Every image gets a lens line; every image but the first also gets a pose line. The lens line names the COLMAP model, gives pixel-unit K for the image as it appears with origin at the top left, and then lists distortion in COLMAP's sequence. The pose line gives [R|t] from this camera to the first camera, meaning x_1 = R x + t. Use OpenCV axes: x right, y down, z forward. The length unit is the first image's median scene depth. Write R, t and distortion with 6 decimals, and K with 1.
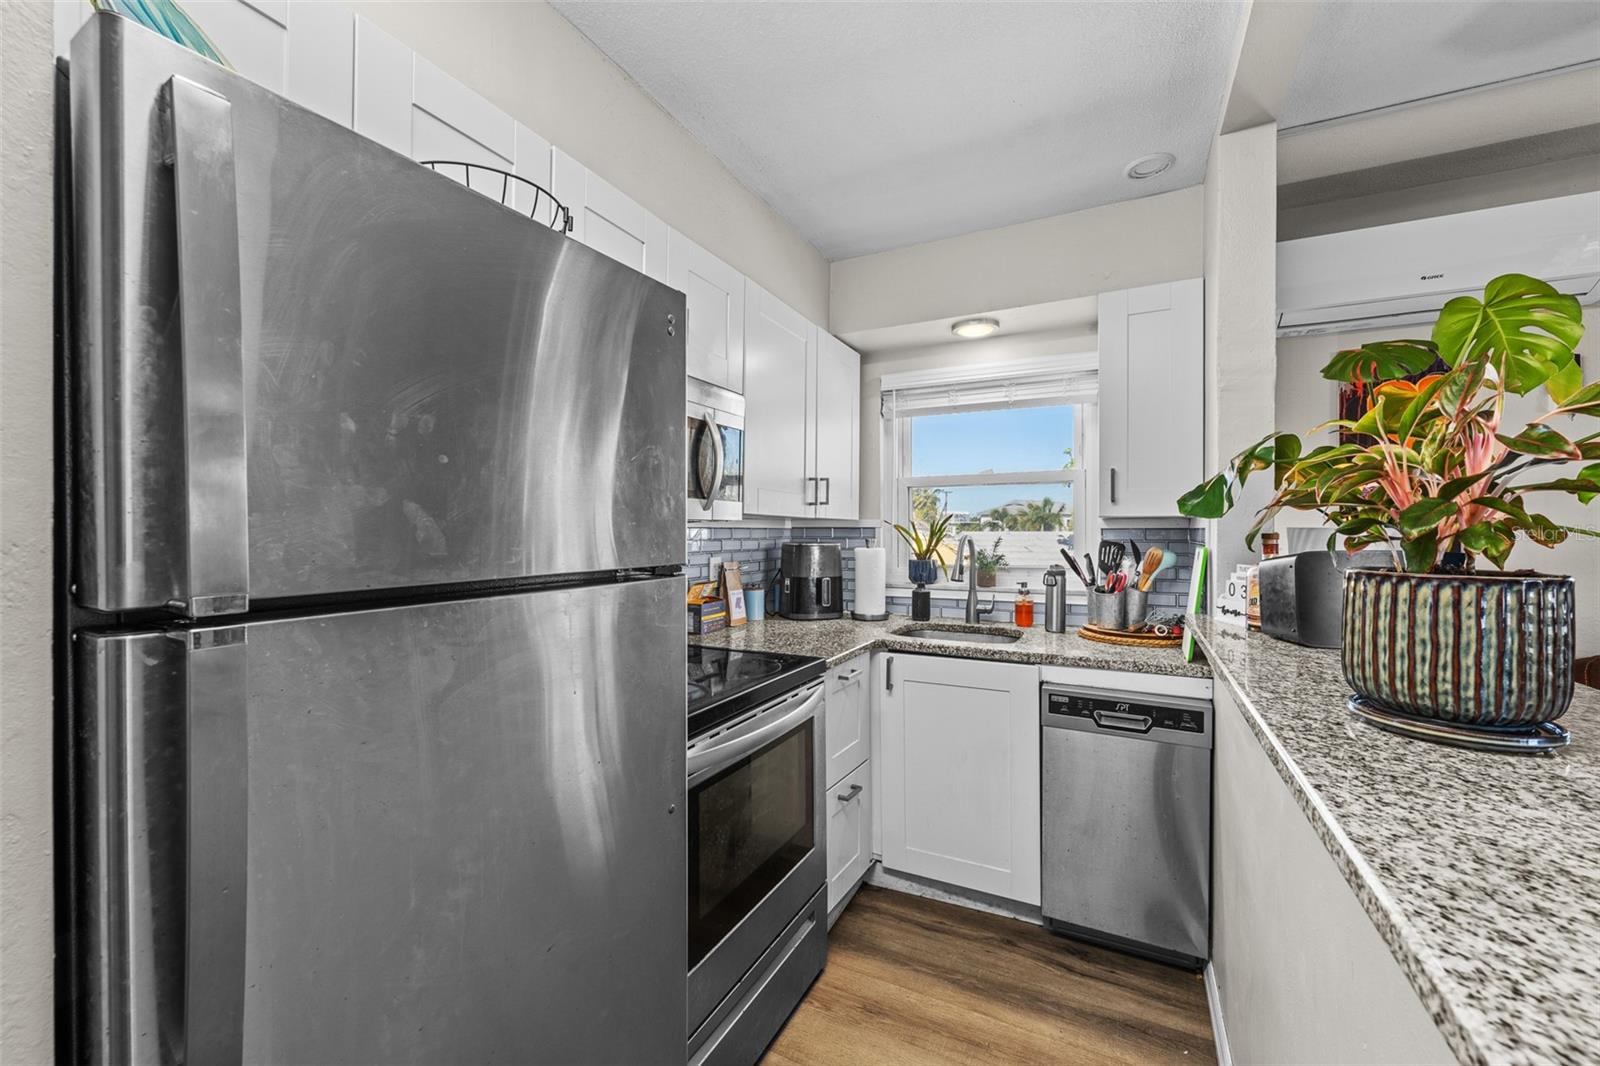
lens RADIAL K [[635.1, 0, 797.6], [0, 635.1, 535.9], [0, 0, 1]] dist [-0.003522, 0.001236]
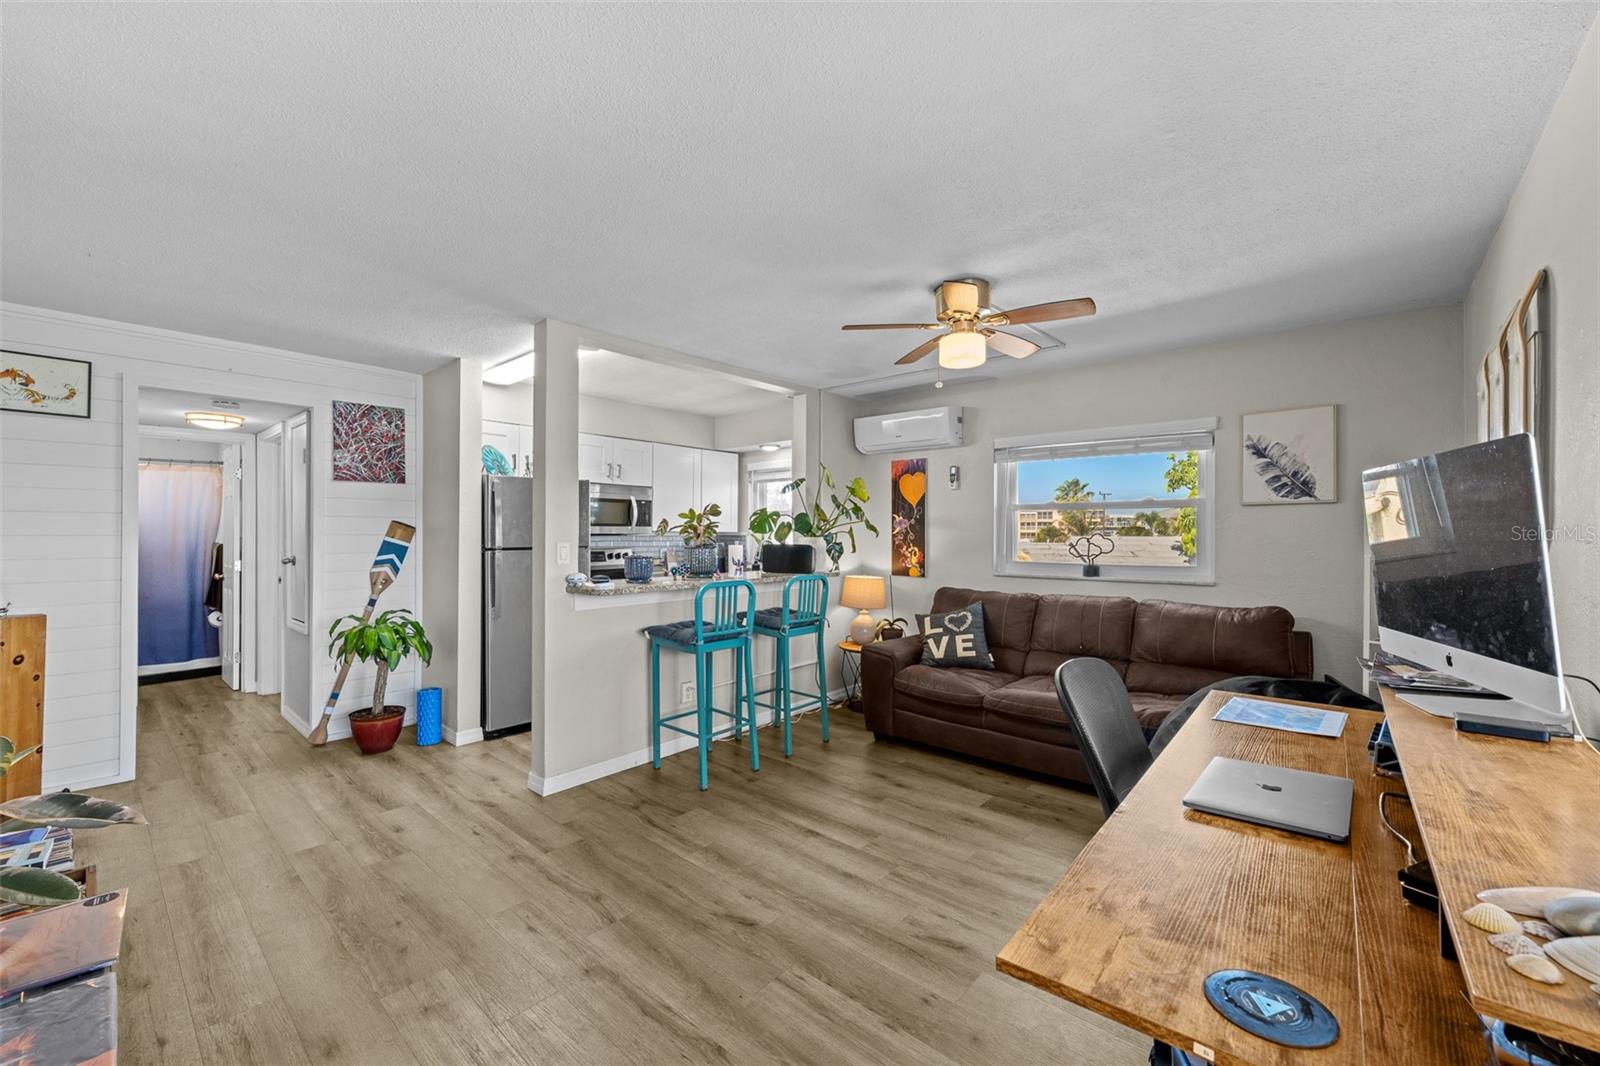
lens RADIAL K [[635.1, 0, 804.7], [0, 635.1, 530.6], [0, 0, 1]] dist [-0.003522, 0.001236]
pose [[0.974051, -0.001279, -0.226323, 0.898799], [-0.001988, 0.999897, -0.014207, -0.000463], [0.226318, 0.014288, 0.973949, -1.144498]]
